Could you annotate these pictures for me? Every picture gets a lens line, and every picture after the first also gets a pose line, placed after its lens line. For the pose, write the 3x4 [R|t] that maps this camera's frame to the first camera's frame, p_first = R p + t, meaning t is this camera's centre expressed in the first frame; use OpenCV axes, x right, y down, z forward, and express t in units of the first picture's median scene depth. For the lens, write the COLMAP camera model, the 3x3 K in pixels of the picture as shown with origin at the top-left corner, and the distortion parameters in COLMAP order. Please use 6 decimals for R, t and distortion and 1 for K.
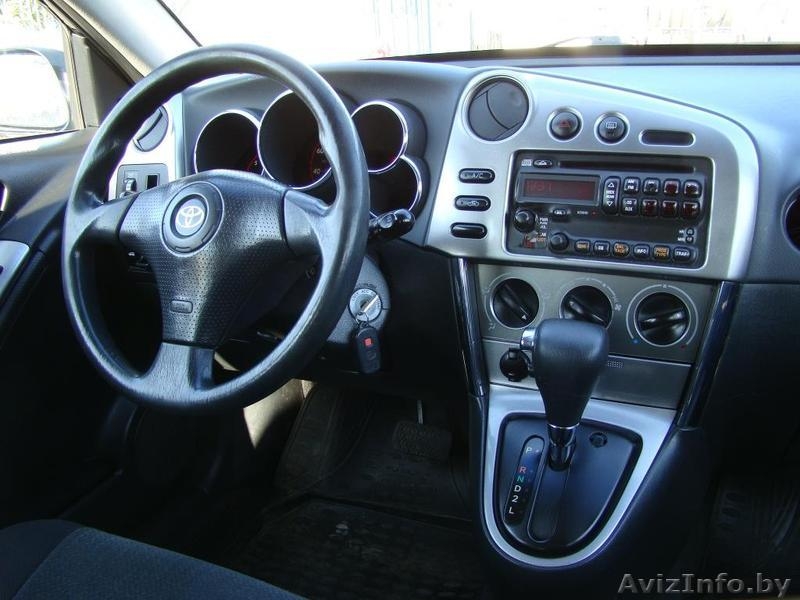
lens RADIAL K [[702.4, 0, 399.1], [0, 702.4, 298.0], [0, 0, 1]] dist [-0.161577, 0.035683]
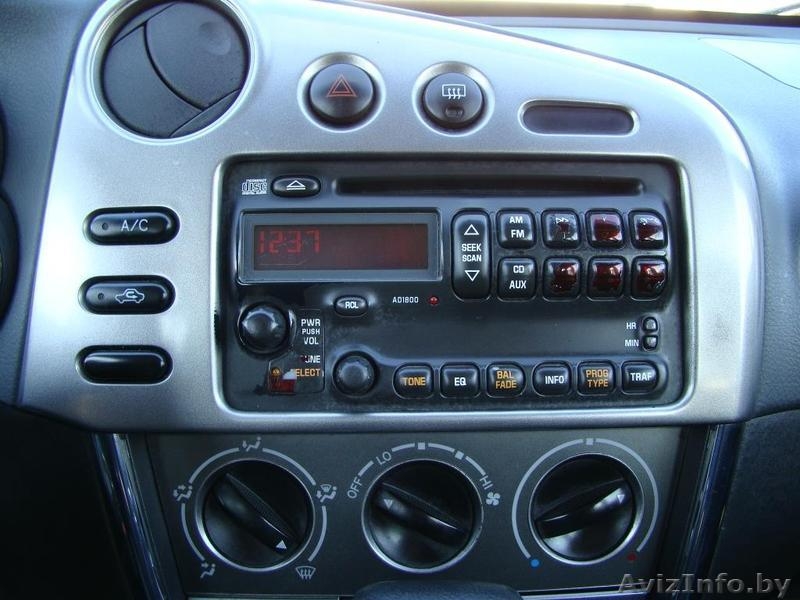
lens RADIAL K [[702.4, 0, 398.8], [0, 702.4, 304.2], [0, 0, 1]] dist [-0.161577, 0.035683]
pose [[0.888714, -0.089790, 0.449583, 0.069995], [0.113018, 0.993278, -0.025032, -0.108278], [-0.444313, 0.073057, 0.892888, 0.612932]]
